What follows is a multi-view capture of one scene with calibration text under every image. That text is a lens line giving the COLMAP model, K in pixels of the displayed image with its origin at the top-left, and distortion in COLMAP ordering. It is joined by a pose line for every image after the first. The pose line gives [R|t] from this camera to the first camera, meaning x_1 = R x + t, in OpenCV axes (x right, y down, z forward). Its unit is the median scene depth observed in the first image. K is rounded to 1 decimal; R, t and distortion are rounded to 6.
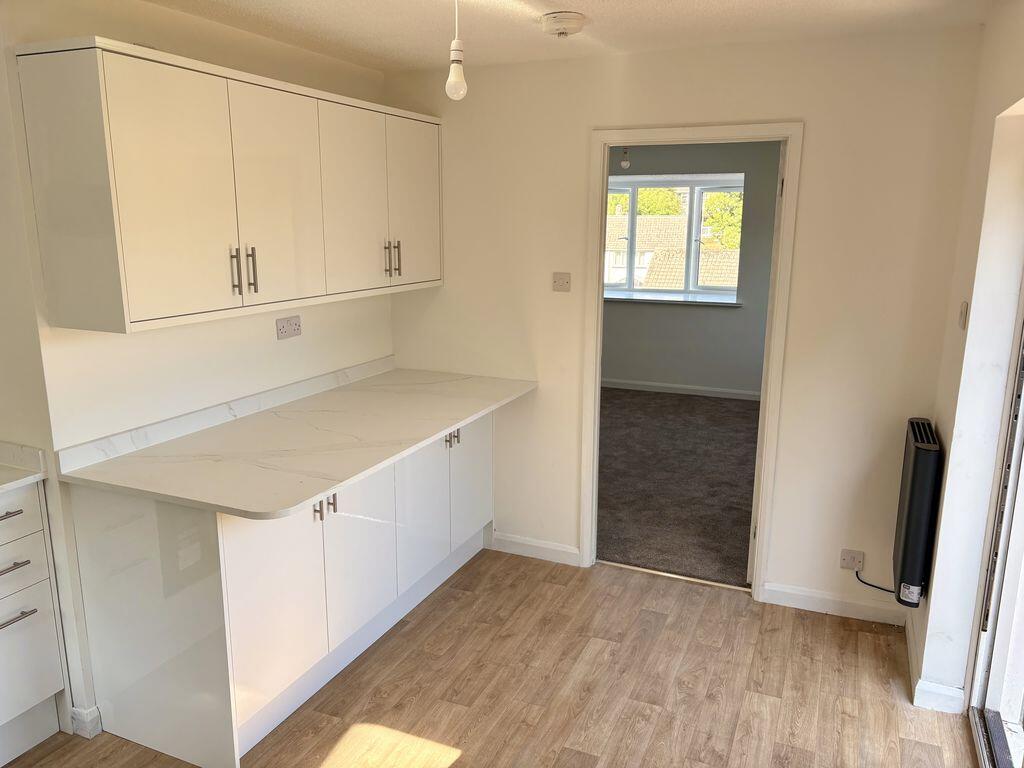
lens RADIAL K [[769.6, 0, 510.8], [0, 769.6, 384.0], [0, 0, 1]] dist [0.046196, -0.046781]
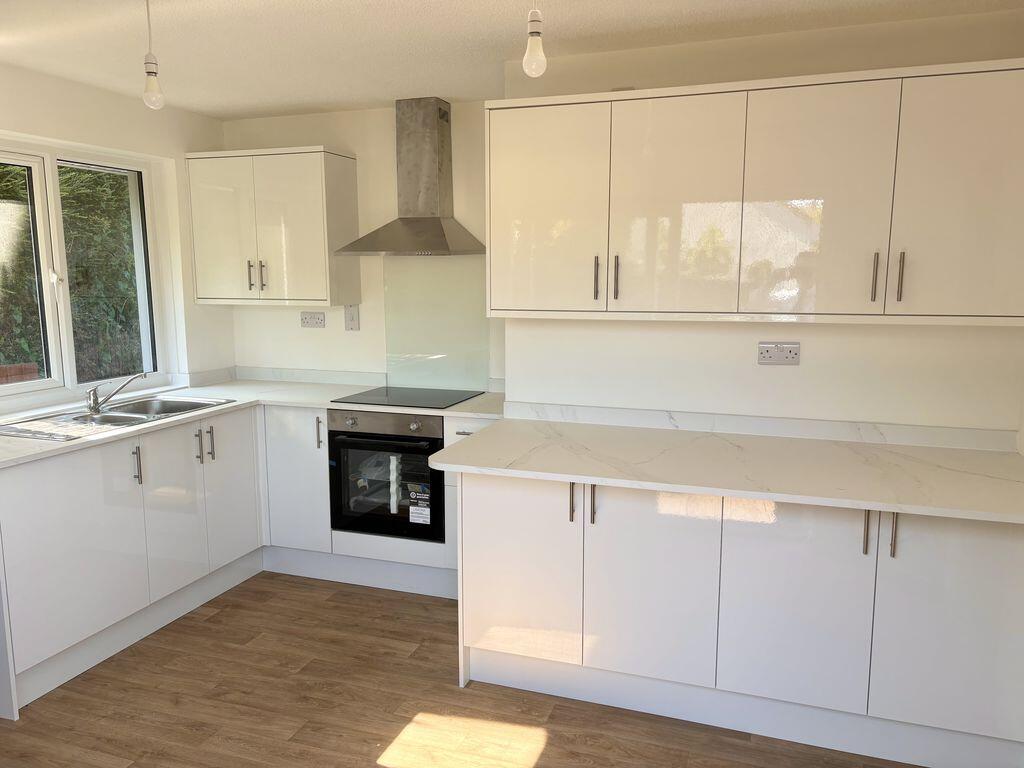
lens RADIAL K [[769.6, 0, 511.6], [0, 769.6, 385.7], [0, 0, 1]] dist [0.046196, -0.046781]
pose [[0.086913, 0.138320, -0.986567, 0.655197], [-0.211050, 0.970392, 0.117460, -0.089171], [0.973604, 0.198006, 0.113532, 0.710816]]
